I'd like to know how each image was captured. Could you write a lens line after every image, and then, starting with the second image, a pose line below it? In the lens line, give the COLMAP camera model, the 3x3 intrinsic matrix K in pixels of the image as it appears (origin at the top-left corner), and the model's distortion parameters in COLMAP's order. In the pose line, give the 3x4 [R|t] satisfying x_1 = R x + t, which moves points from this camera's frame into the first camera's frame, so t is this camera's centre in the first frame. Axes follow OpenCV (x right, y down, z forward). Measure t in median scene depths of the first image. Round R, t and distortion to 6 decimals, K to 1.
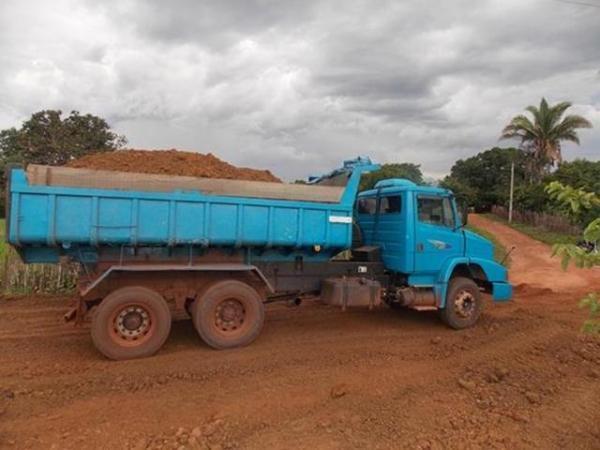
lens RADIAL K [[401.6, 0, 301.6], [0, 401.6, 222.1], [0, 0, 1]] dist [0.004279, -0.001141]
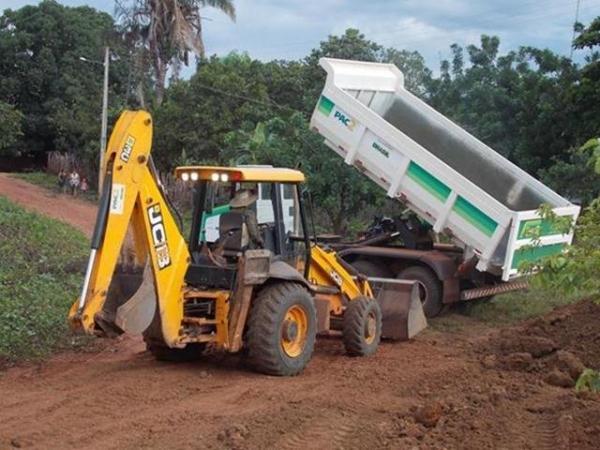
lens RADIAL K [[1106.5, 0, 305.6], [0, 1106.5, 227.0], [0, 0, 1]] dist [0.253197, 0.000000]
pose [[0.772756, -0.012416, 0.634582, -0.030775], [-0.006294, 0.999610, 0.027223, -0.000071], [-0.634672, -0.025031, 0.772376, 0.001878]]
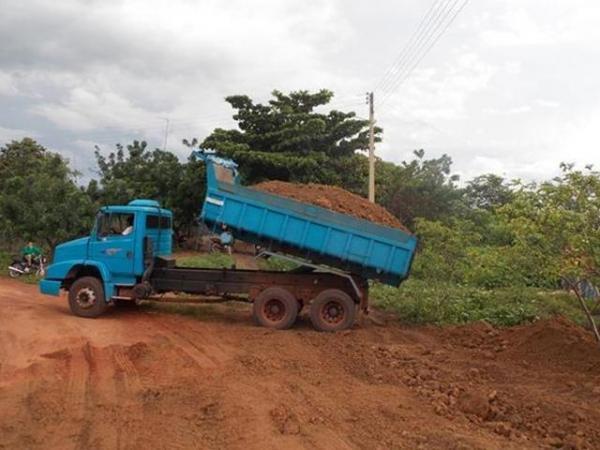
lens RADIAL K [[503.3, 0, 312.0], [0, 503.3, 228.1], [0, 0, 1]] dist [-0.038290, -0.014665]
pose [[0.251408, 0.015547, 0.967756, 0.014090], [0.011289, 0.999756, -0.018994, 0.008030], [-0.967815, 0.015700, 0.251171, 0.143192]]
